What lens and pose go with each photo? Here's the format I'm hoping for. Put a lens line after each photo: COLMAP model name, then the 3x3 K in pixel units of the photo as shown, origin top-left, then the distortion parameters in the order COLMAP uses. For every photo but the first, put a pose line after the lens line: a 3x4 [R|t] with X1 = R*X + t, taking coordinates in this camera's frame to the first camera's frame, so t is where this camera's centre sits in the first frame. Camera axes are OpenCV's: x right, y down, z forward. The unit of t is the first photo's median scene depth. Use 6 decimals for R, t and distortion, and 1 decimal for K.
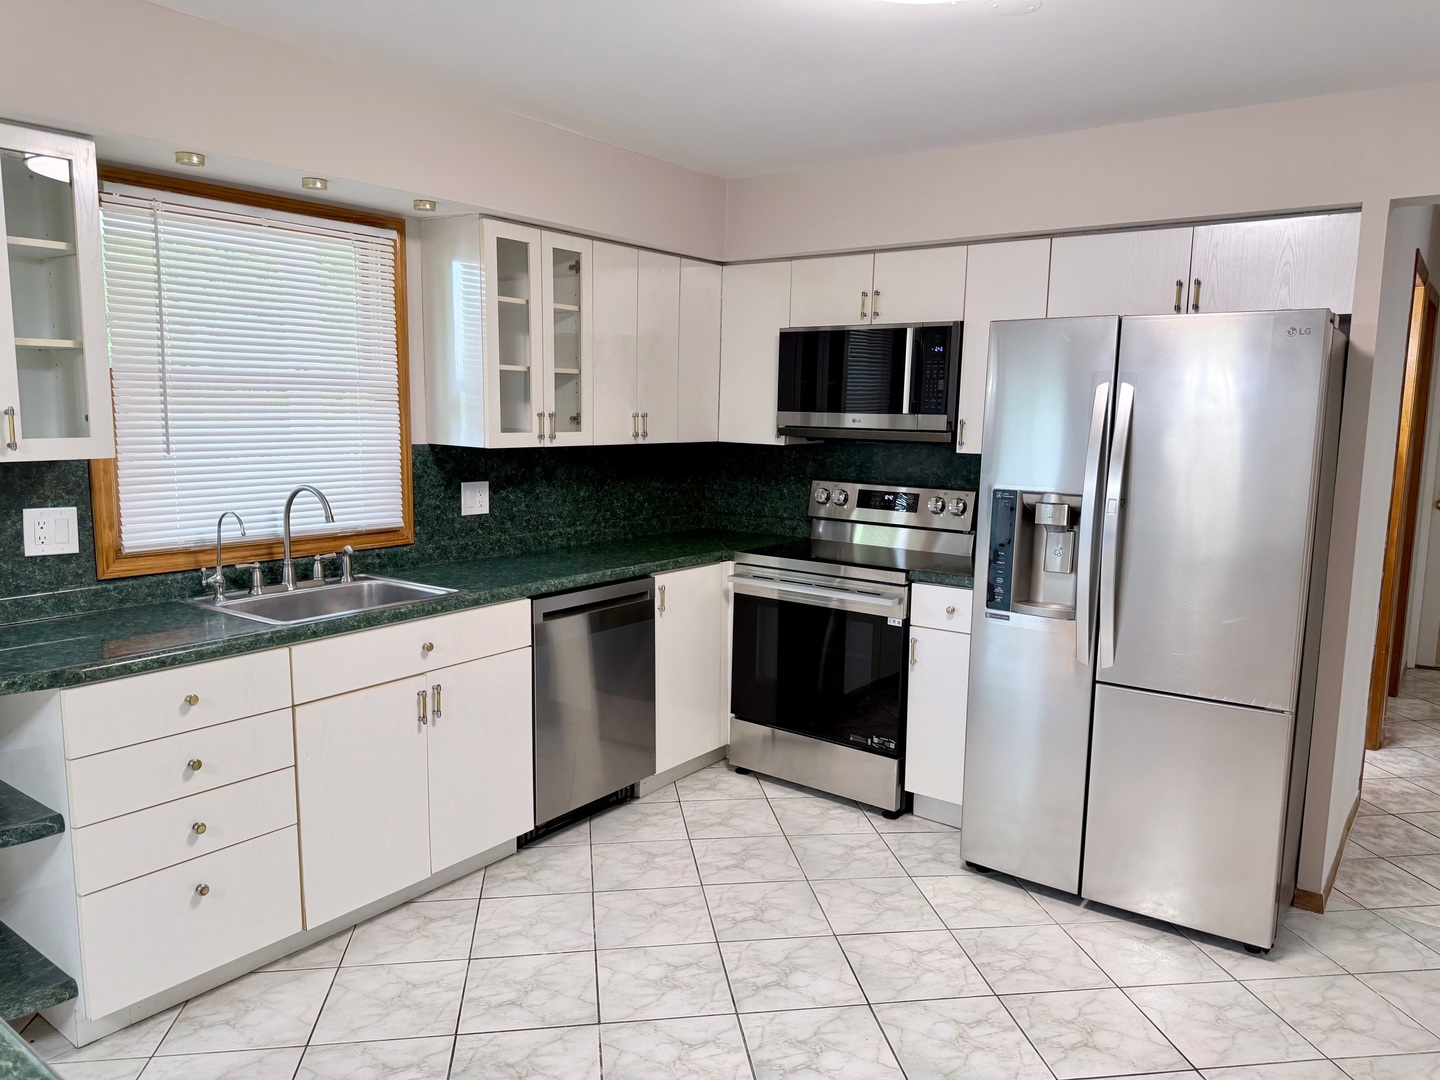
lens RADIAL K [[1028.3, 0, 697.5], [0, 1028.3, 564.5], [0, 0, 1]] dist [0.022319, -0.046680]
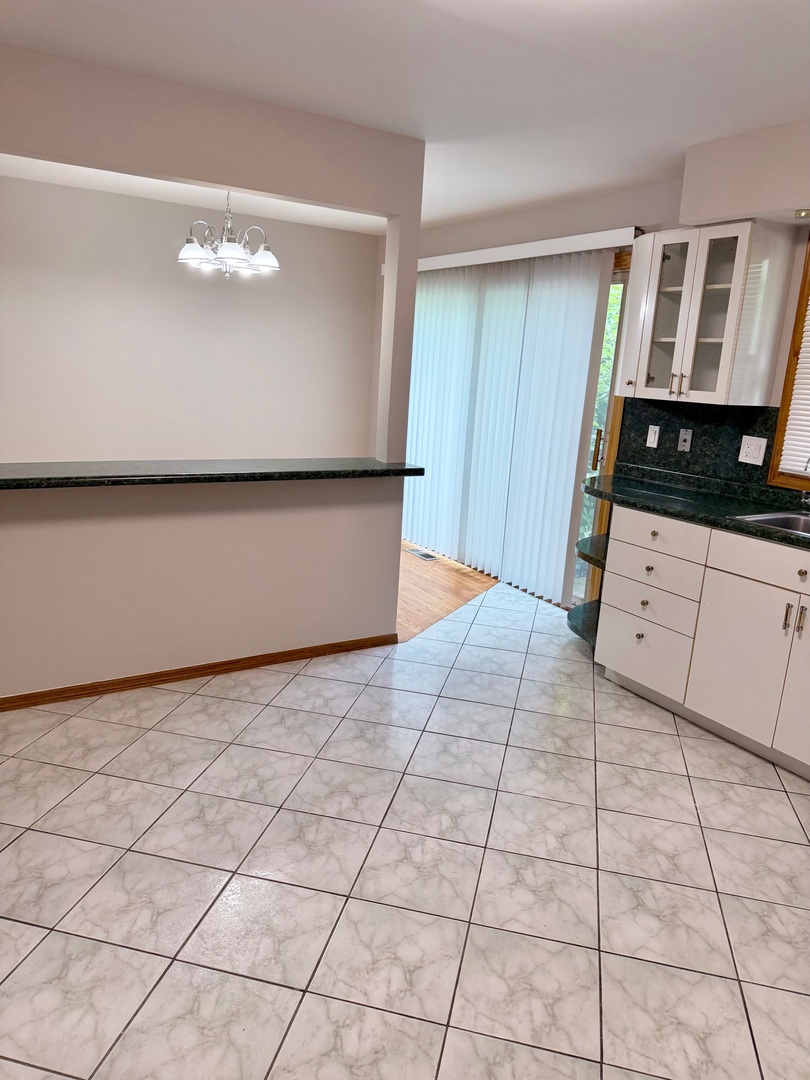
lens RADIAL K [[771.2, 0, 407.6], [0, 771.2, 542.3], [0, 0, 1]] dist [0.022319, -0.046680]
pose [[-0.363041, 0.182540, -0.913718, 0.824275], [-0.201730, 0.941966, 0.268336, -0.119173], [0.909674, 0.281741, -0.305148, 0.901213]]
